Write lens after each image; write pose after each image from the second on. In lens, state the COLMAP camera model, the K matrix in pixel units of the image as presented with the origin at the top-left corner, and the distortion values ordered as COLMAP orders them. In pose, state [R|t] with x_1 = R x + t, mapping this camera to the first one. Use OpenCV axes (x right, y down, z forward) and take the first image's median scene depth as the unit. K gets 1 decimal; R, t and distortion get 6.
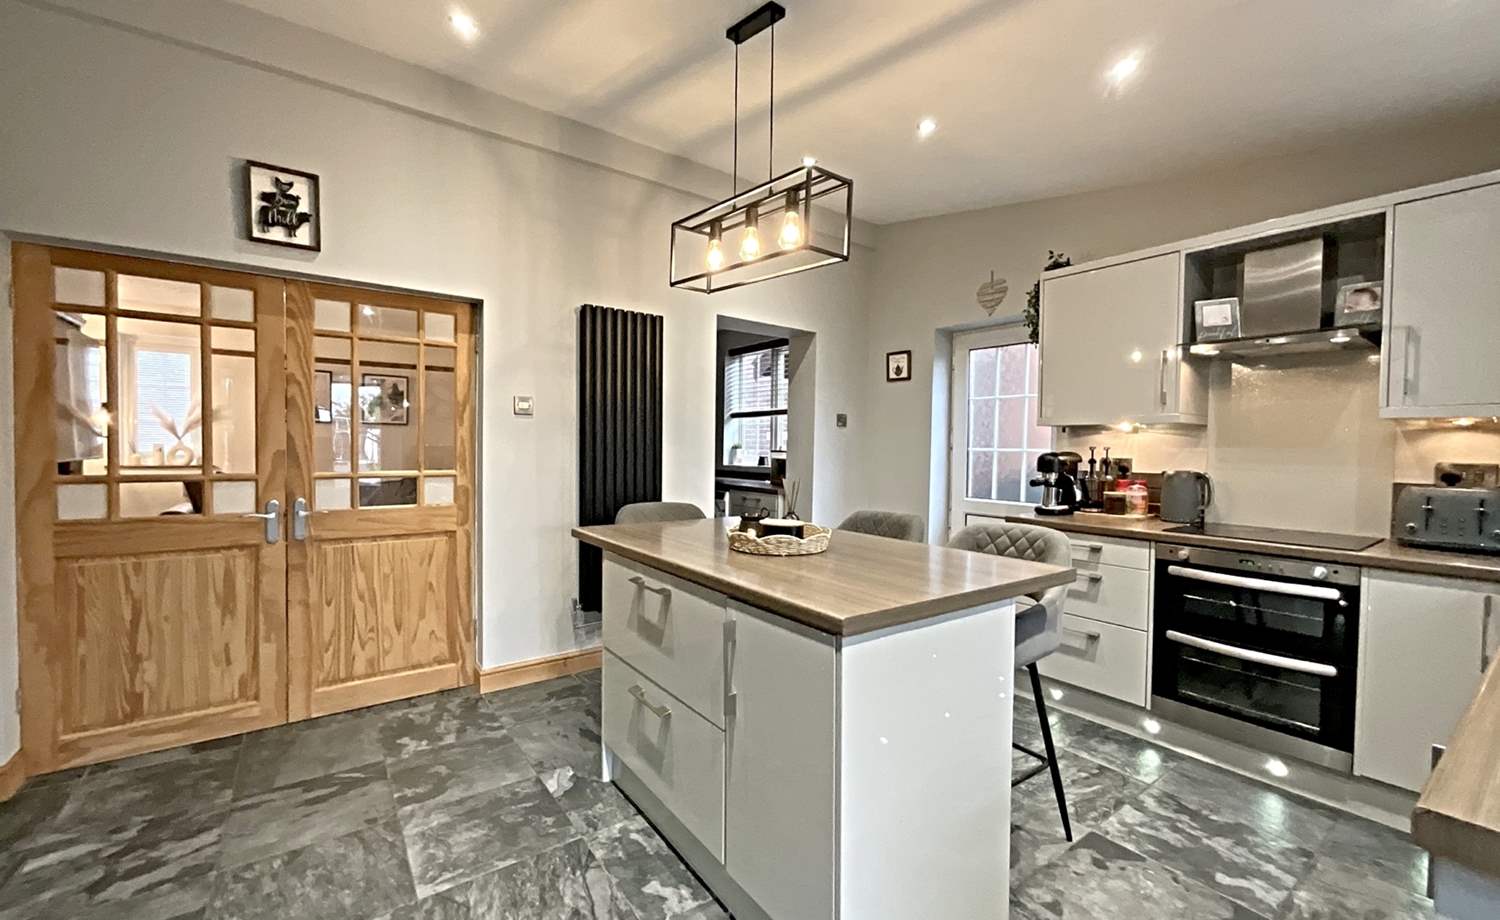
lens RADIAL K [[605.9, 0, 747.9], [0, 605.9, 462.2], [0, 0, 1]] dist [-0.001973, -0.000281]
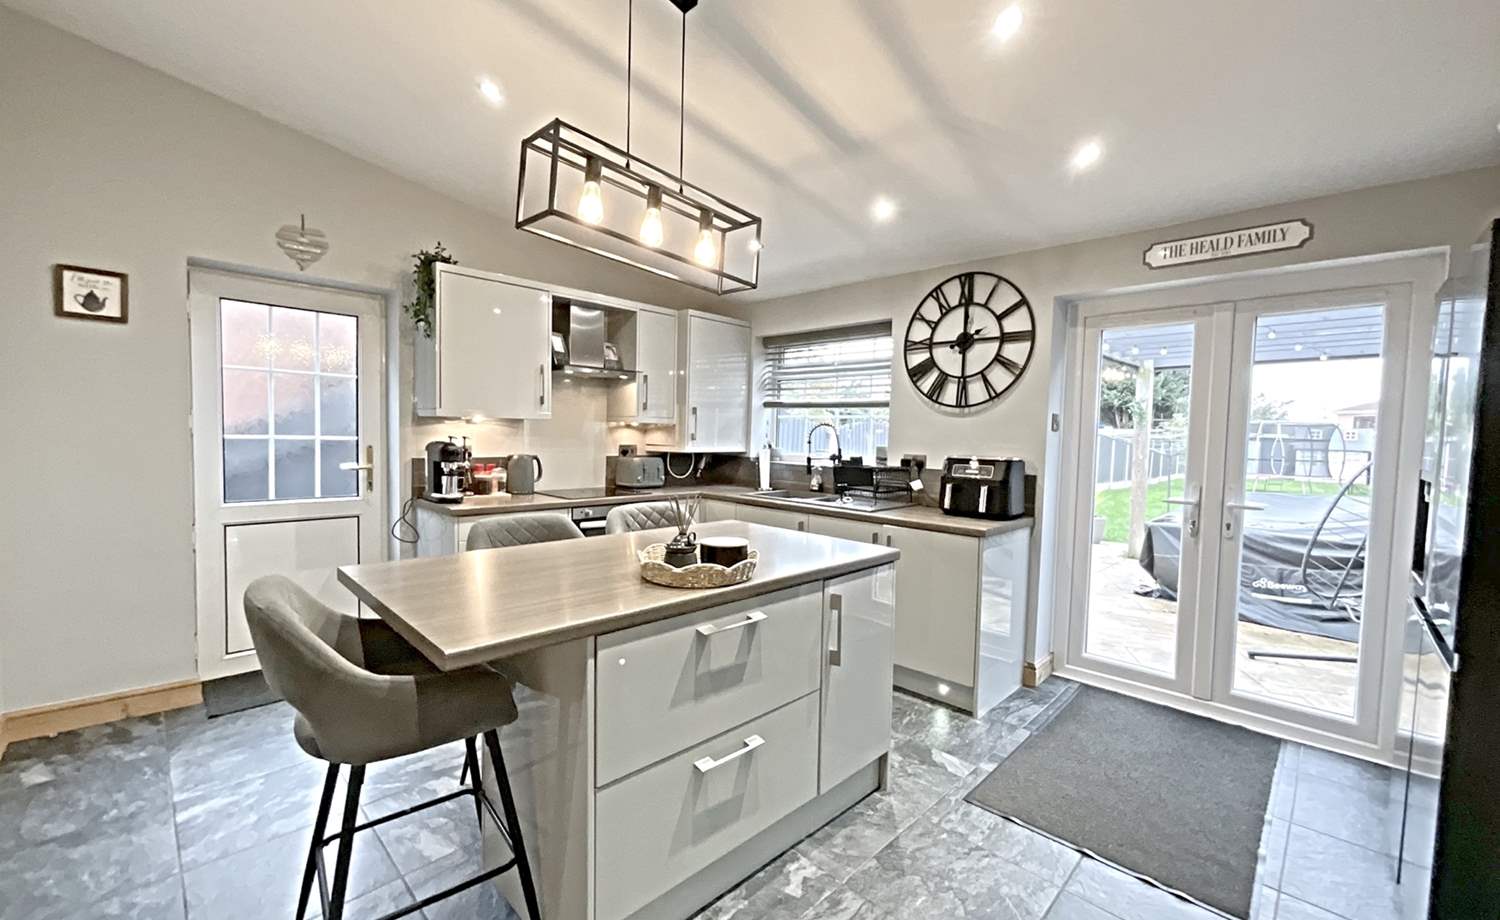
lens RADIAL K [[605.9, 0, 747.9], [0, 605.9, 462.2], [0, 0, 1]] dist [-0.001973, -0.000281]
pose [[-0.160123, -0.066299, 0.984868, -0.734664], [-0.000514, 0.997747, 0.067082, -0.063868], [-0.987097, 0.010235, -0.159796, 0.813609]]
